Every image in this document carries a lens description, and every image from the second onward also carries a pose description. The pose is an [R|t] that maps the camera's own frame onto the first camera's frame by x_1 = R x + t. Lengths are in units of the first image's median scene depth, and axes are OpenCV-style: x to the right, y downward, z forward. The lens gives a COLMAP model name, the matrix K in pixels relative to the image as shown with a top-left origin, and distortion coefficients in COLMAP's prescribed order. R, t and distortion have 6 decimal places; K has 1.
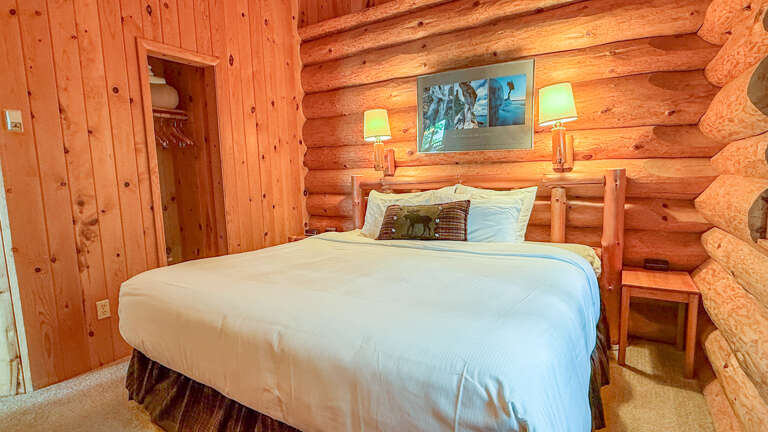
lens RADIAL K [[394.0, 0, 384.5], [0, 394.0, 215.6], [0, 0, 1]] dist [0.002770, 0.000650]
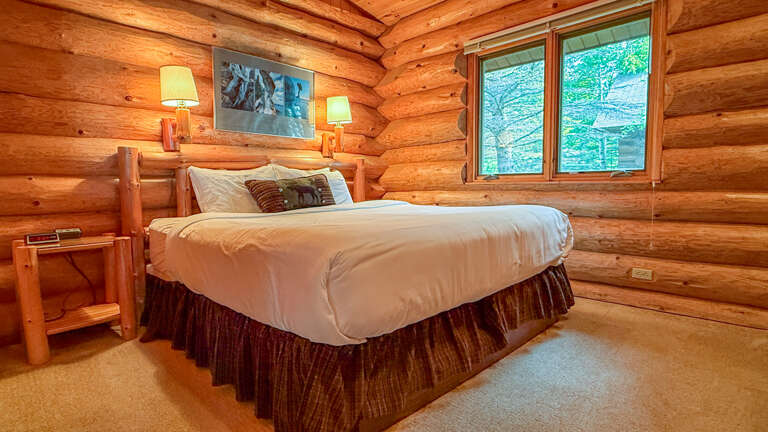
lens RADIAL K [[394.0, 0, 382.1], [0, 394.0, 215.9], [0, 0, 1]] dist [0.002770, 0.000650]
pose [[0.211226, -0.050127, 0.976151, -0.795278], [0.120371, 0.992416, 0.024915, 0.068678], [-0.969997, 0.112238, 0.215657, 0.489824]]
